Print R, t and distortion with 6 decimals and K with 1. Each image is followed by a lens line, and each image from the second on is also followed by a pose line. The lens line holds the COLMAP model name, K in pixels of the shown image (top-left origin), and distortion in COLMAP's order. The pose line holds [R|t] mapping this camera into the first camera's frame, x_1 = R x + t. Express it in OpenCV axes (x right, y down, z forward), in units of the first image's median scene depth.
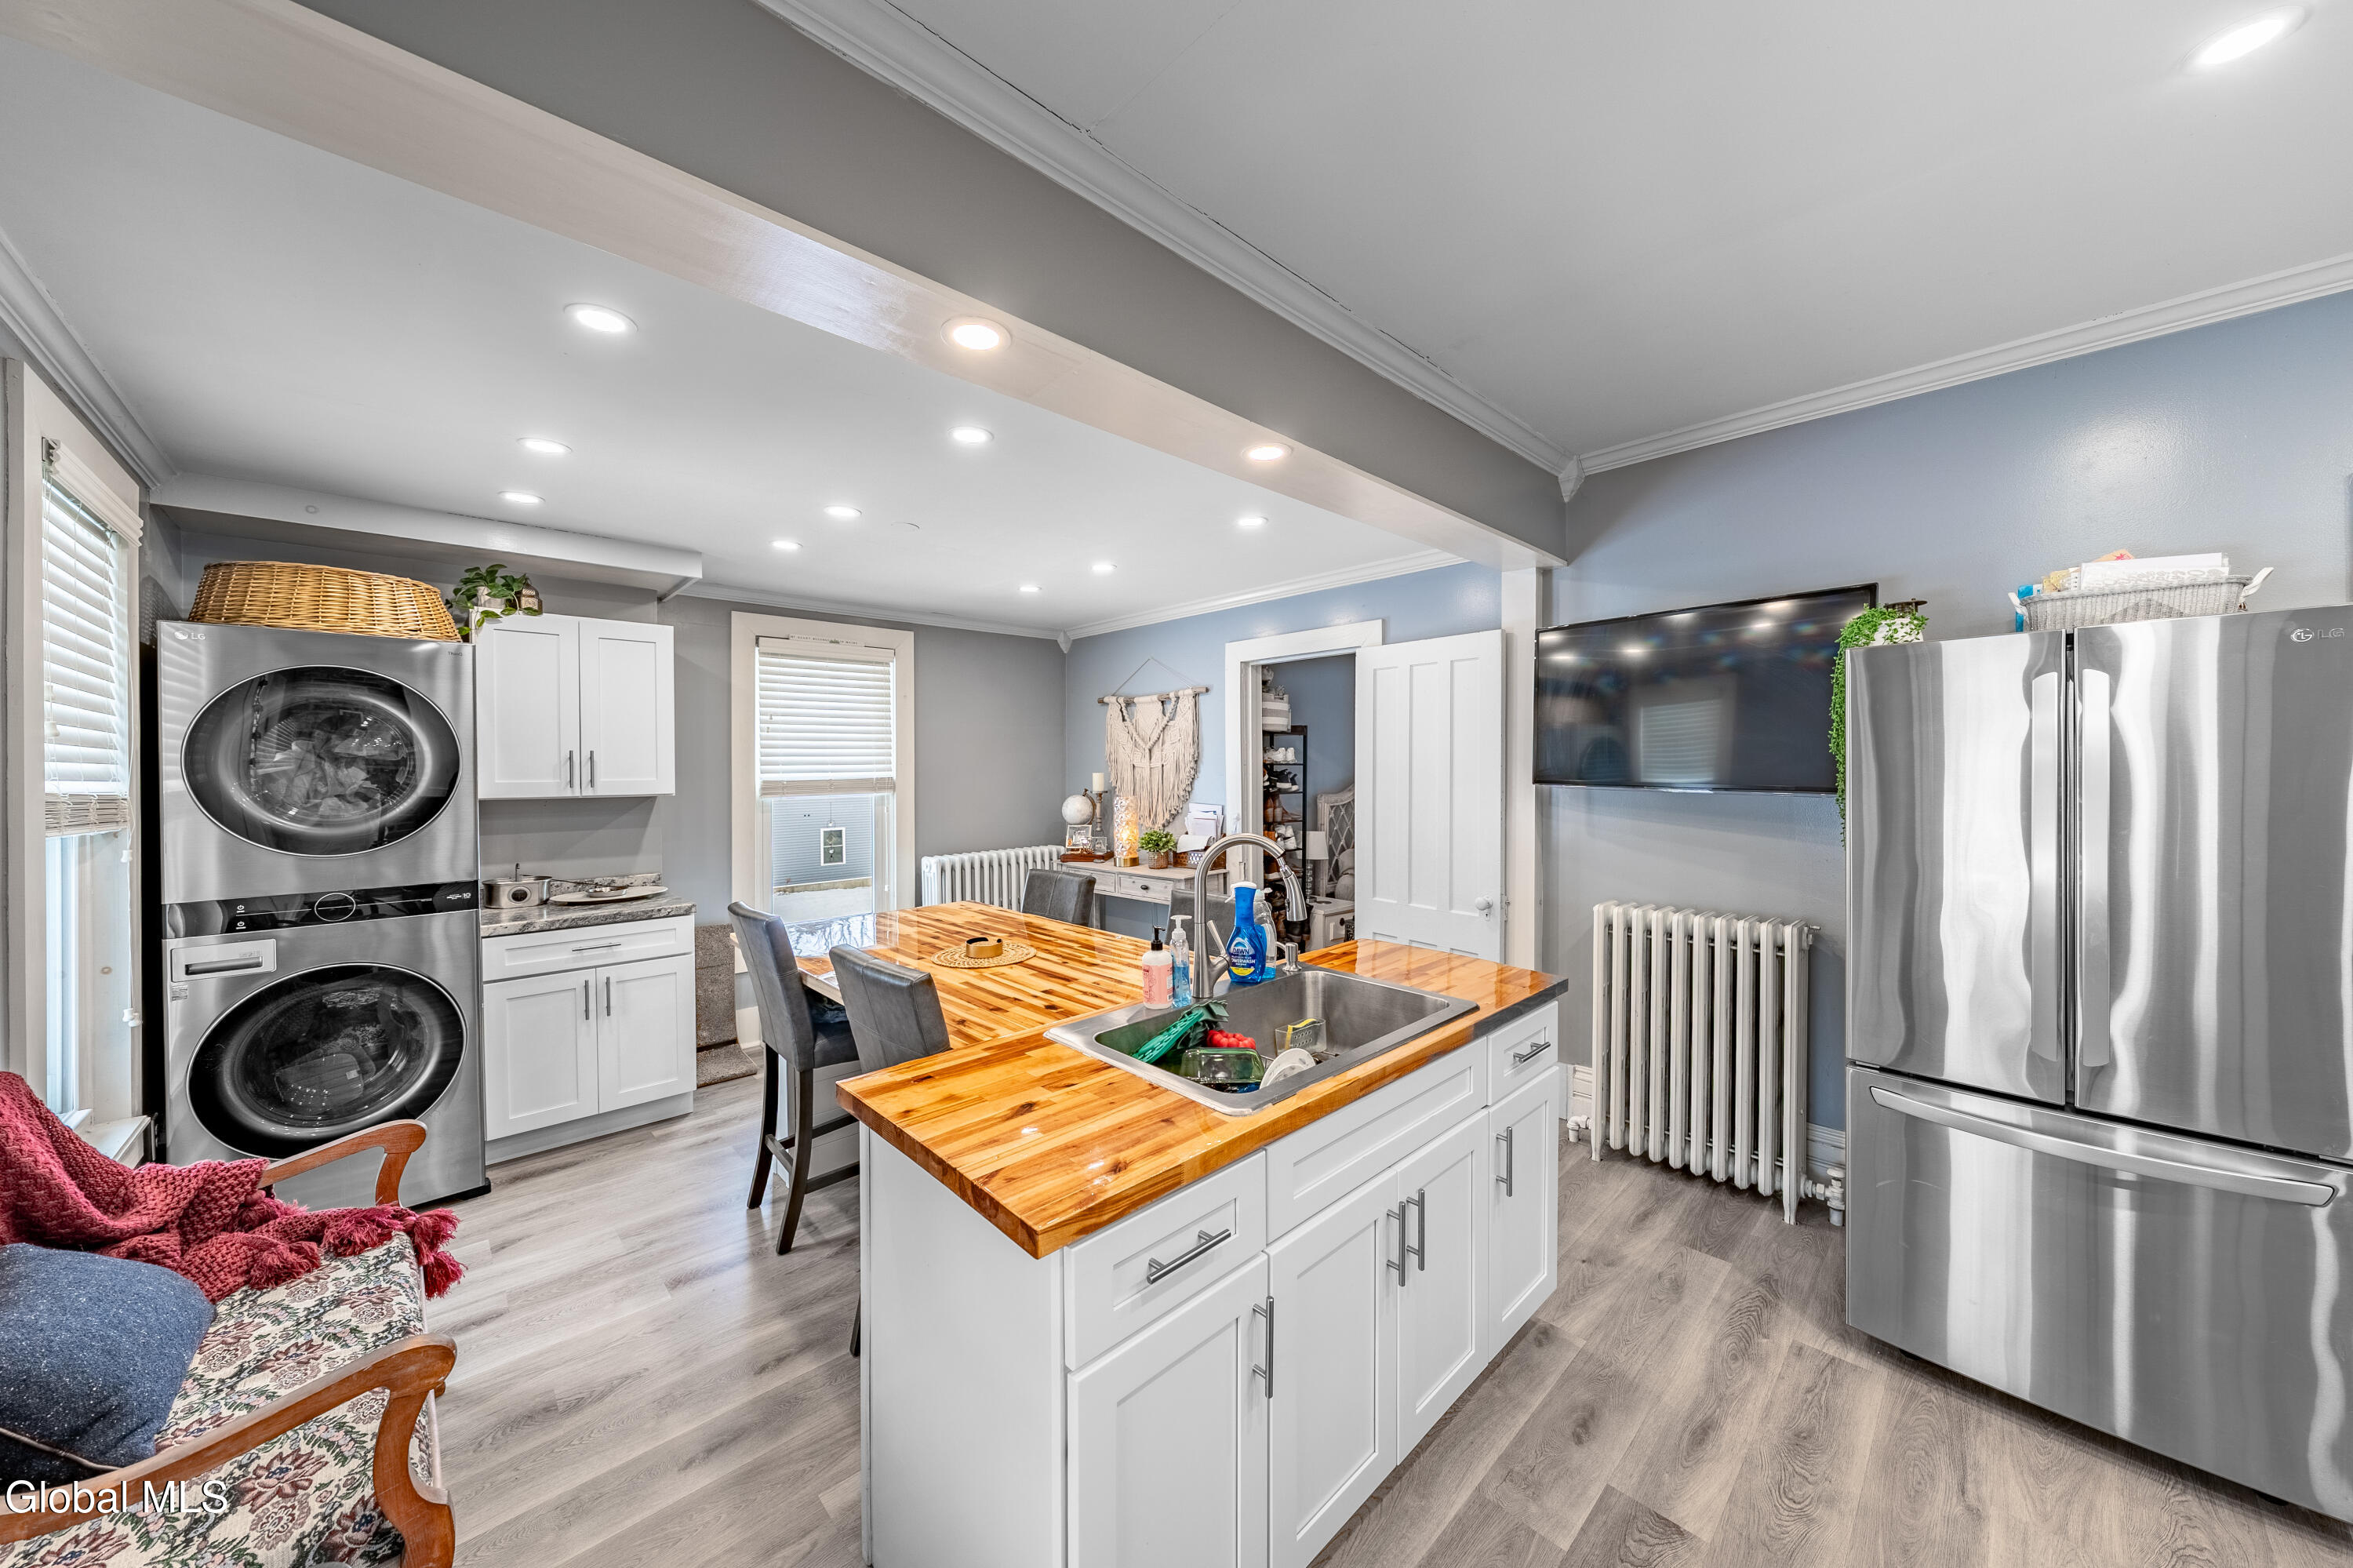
lens RADIAL K [[811.4, 0, 1187.3], [0, 811.4, 766.2], [0, 0, 1]] dist [-0.005347, 0.000460]
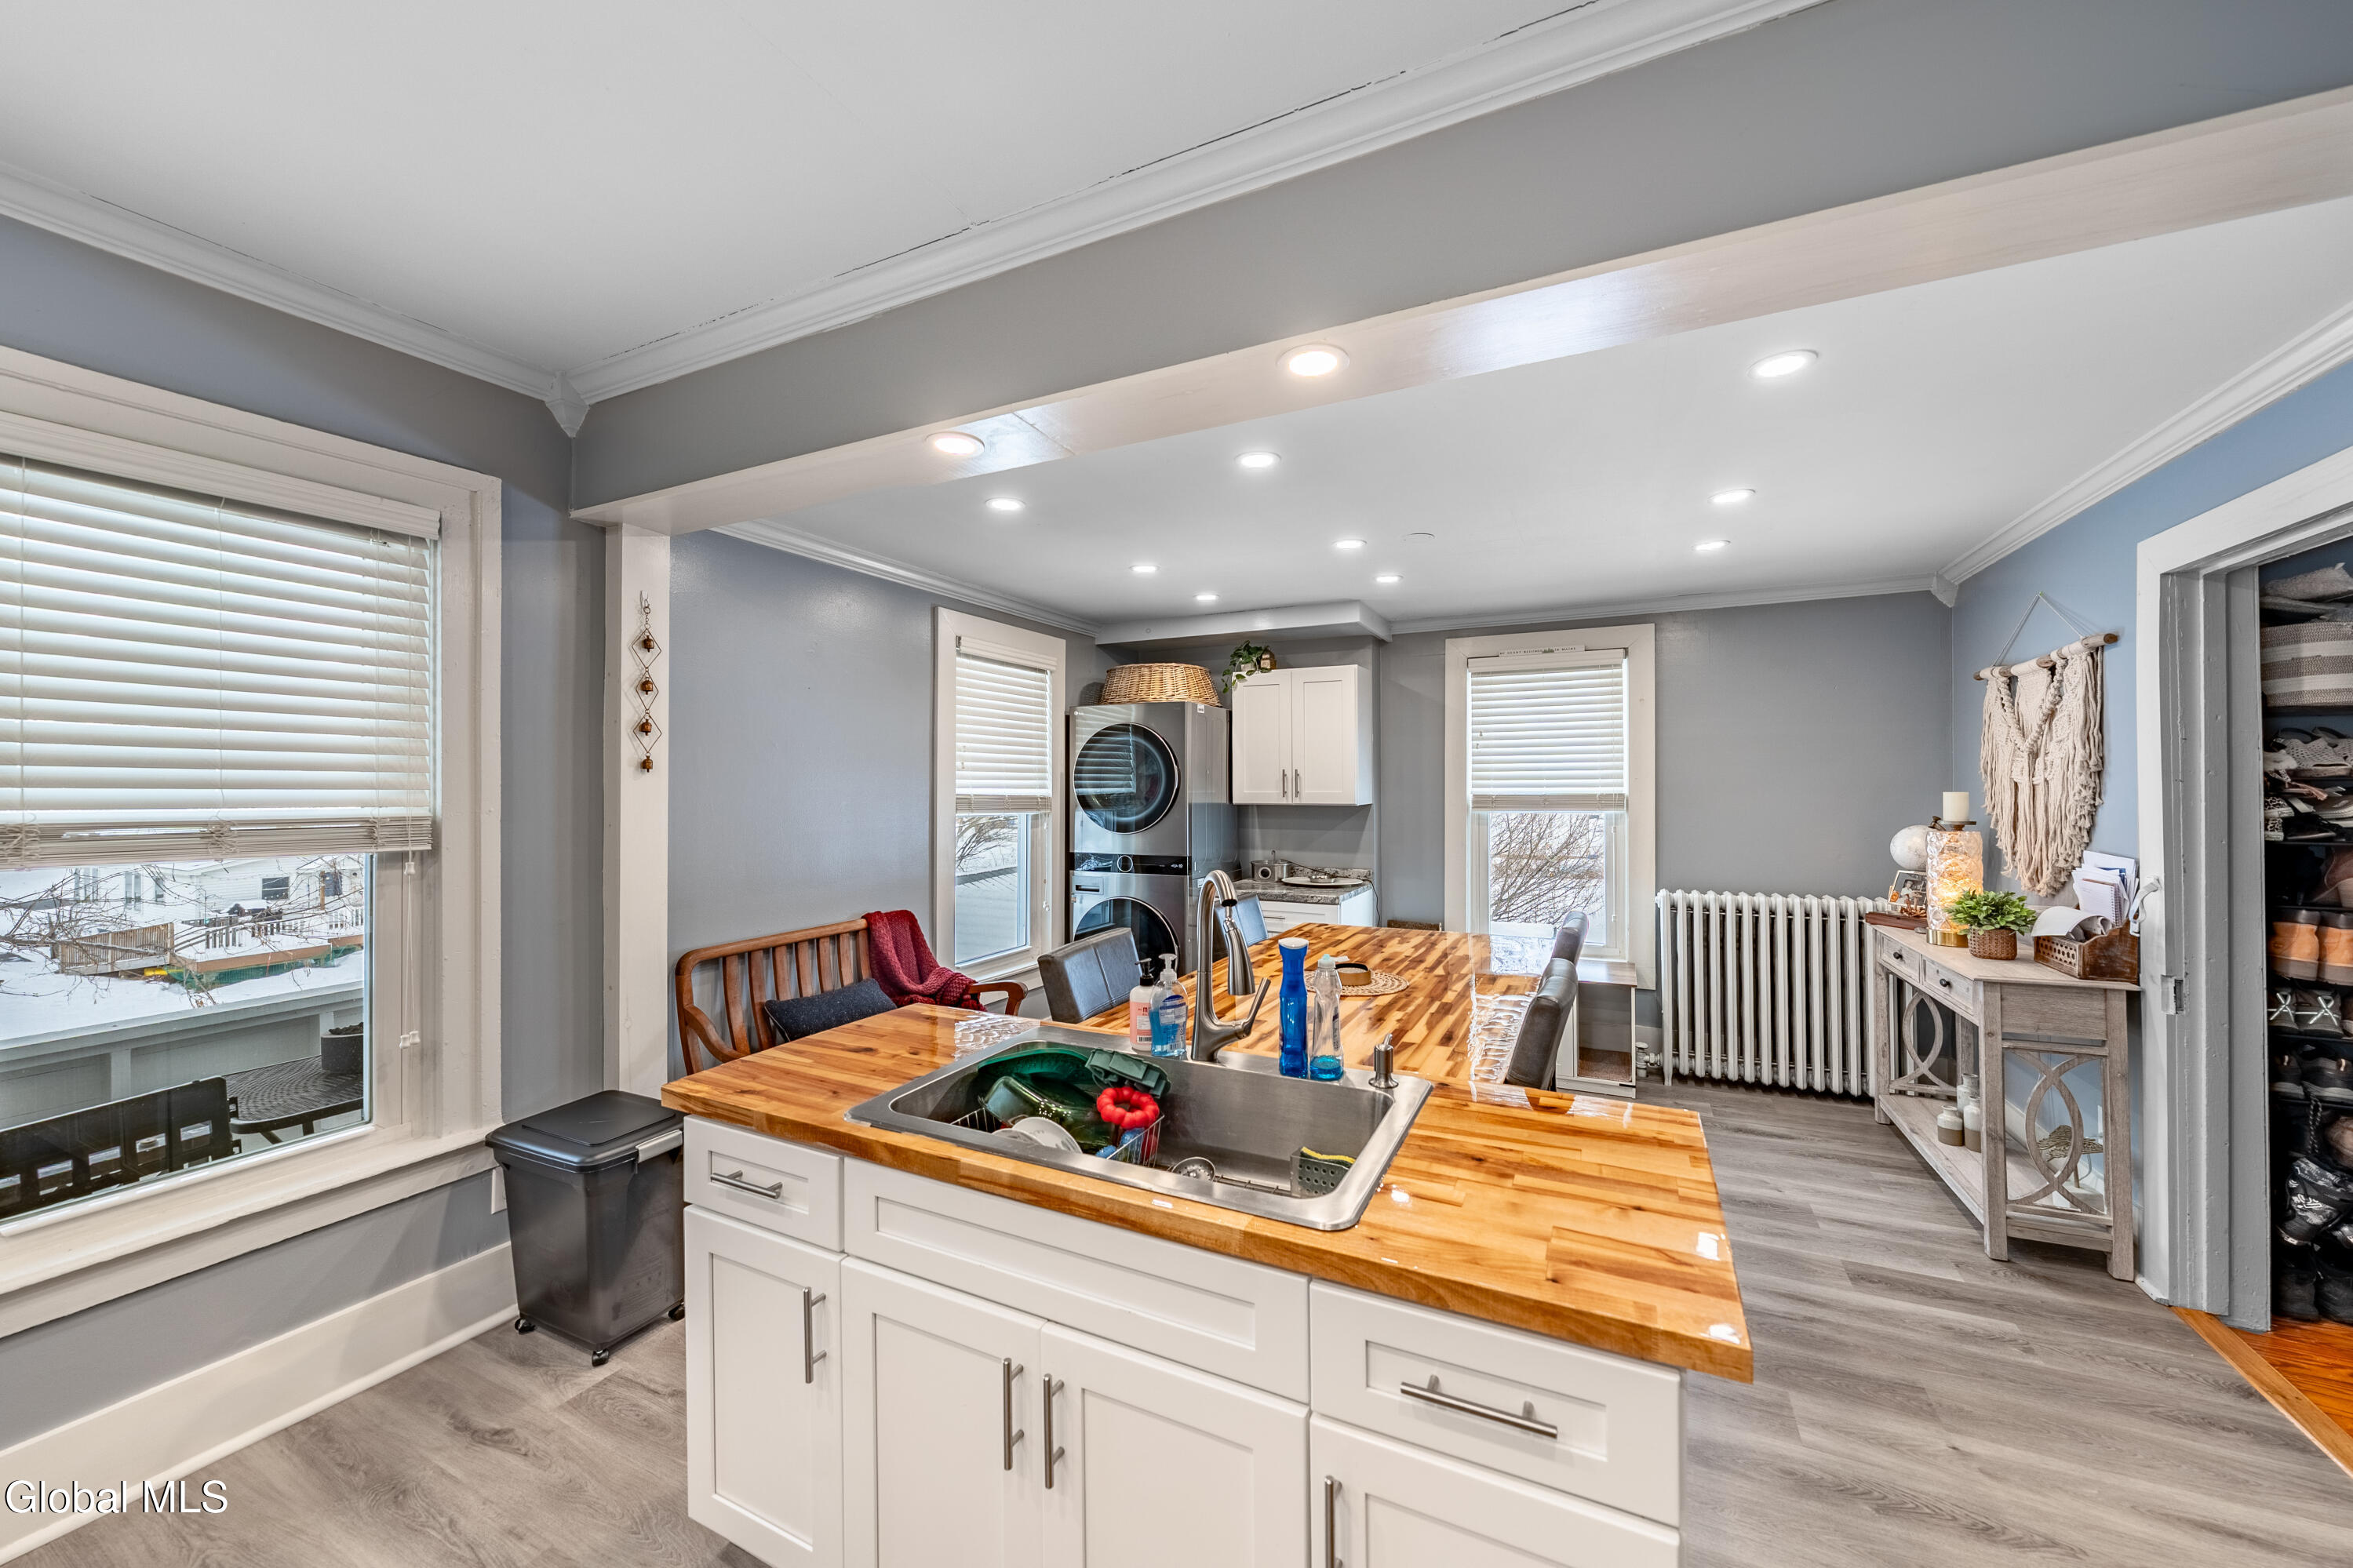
lens RADIAL K [[811.3, 0, 1192.4], [0, 811.3, 781.4], [0, 0, 1]] dist [-0.005347, 0.000460]
pose [[0.360623, 0.004004, -0.932703, 0.377560], [0.000194, 0.999990, 0.004368, -0.004830], [0.932712, -0.001756, 0.360619, 0.321499]]
